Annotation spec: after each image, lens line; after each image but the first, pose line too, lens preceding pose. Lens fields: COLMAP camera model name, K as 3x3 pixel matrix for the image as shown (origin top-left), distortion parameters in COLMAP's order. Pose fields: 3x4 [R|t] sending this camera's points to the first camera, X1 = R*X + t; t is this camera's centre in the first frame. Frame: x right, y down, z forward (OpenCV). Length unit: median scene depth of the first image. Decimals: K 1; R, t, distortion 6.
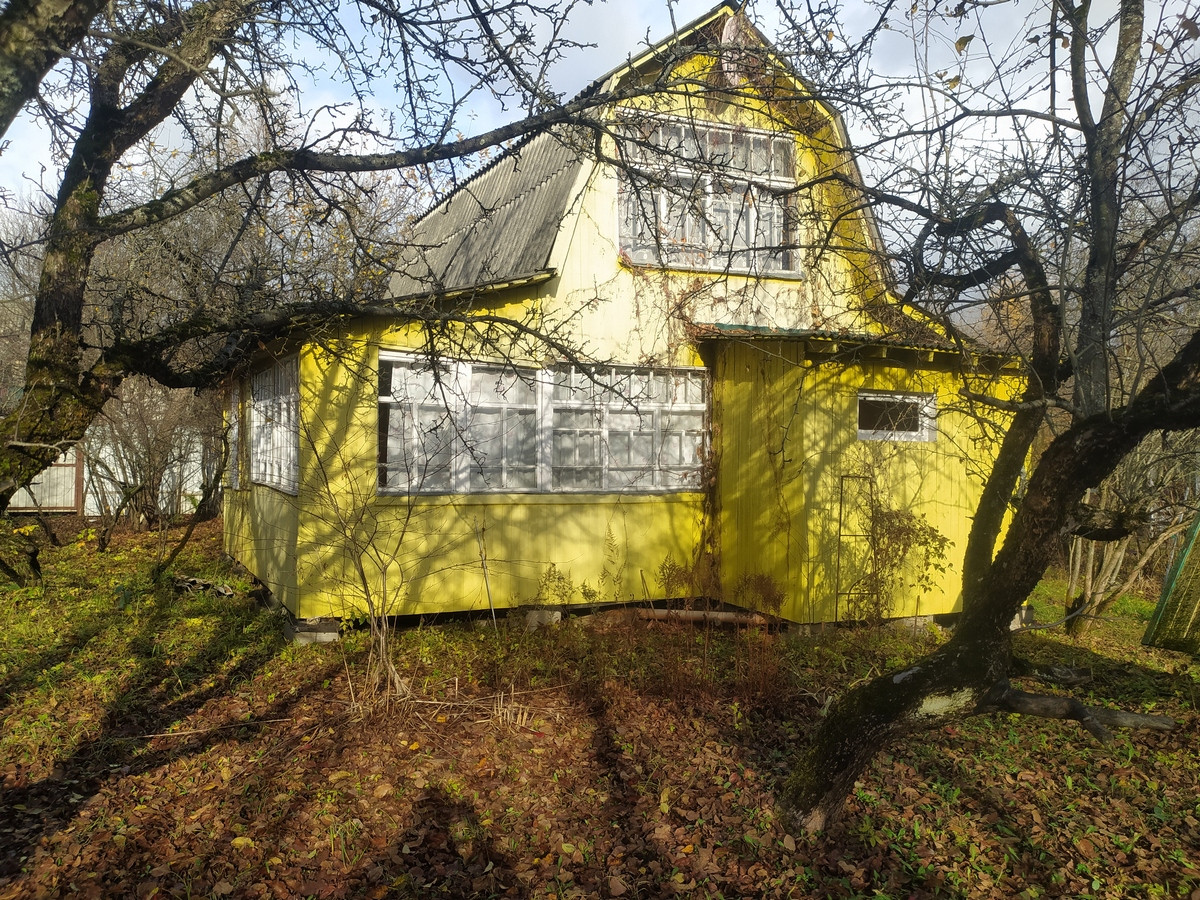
lens RADIAL K [[884.0, 0, 592.0], [0, 884.0, 448.7], [0, 0, 1]] dist [0.044270, -0.050591]
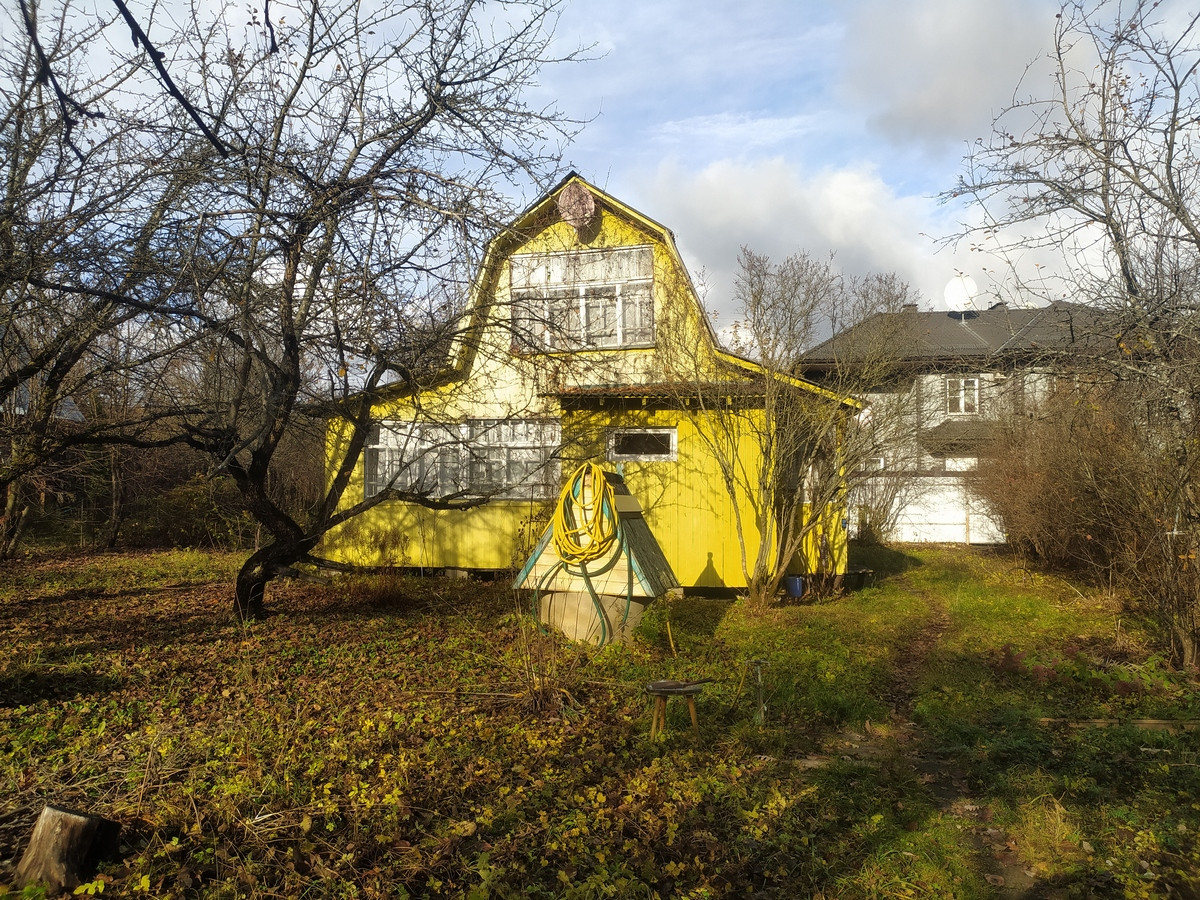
lens RADIAL K [[884.0, 0, 602.5], [0, 884.0, 451.9], [0, 0, 1]] dist [0.044270, -0.050591]
pose [[0.809255, -0.035640, -0.586375, 1.121961], [0.009667, 0.998831, -0.047368, 0.042345], [0.587377, 0.032664, 0.808654, -0.179288]]
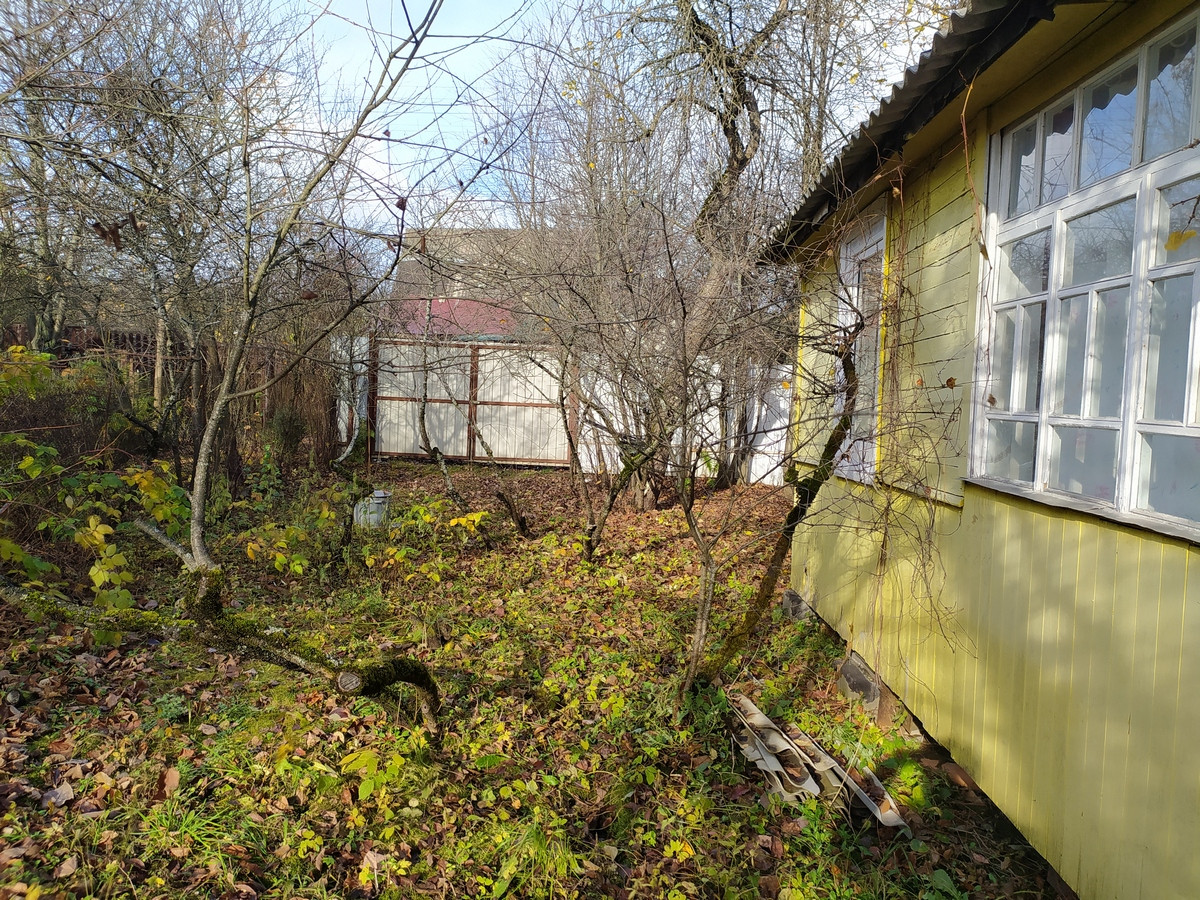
lens RADIAL K [[944.3, 0, 598.7], [0, 944.3, 443.4], [0, 0, 1]] dist [-0.012308, -0.005566]
pose [[0.871776, 0.057972, -0.486463, -0.394971], [-0.035718, 0.997853, 0.054905, 0.009294], [0.488602, -0.030489, 0.871974, 0.745028]]
